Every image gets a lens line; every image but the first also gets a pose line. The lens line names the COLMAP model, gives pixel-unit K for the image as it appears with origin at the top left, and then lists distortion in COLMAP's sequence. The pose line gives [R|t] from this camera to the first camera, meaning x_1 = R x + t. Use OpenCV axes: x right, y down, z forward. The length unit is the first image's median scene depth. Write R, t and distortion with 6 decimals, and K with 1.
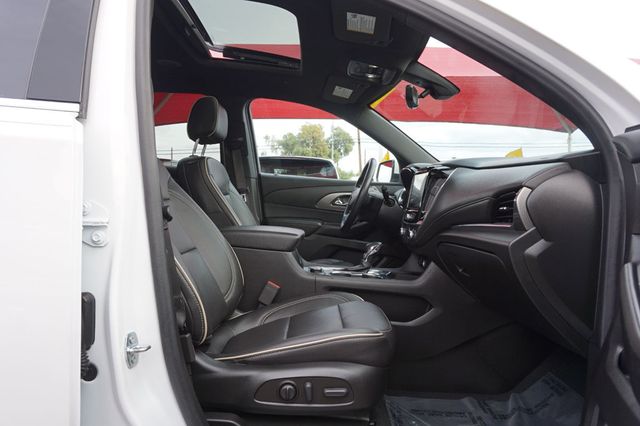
lens RADIAL K [[424.0, 0, 316.6], [0, 424.0, 213.3], [0, 0, 1]] dist [-0.011699, 0.000090]
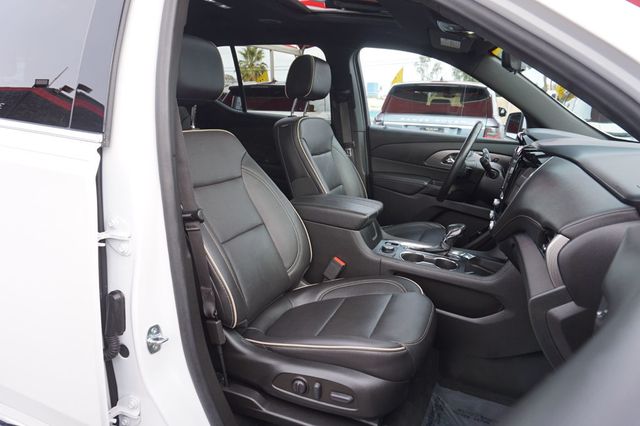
lens RADIAL K [[424.0, 0, 318.4], [0, 424.0, 214.0], [0, 0, 1]] dist [-0.011699, 0.000090]
pose [[0.932558, 0.095226, -0.348235, 0.201135], [-0.027166, 0.980361, 0.195332, -0.144275], [0.359997, -0.172698, 0.916830, 0.064166]]
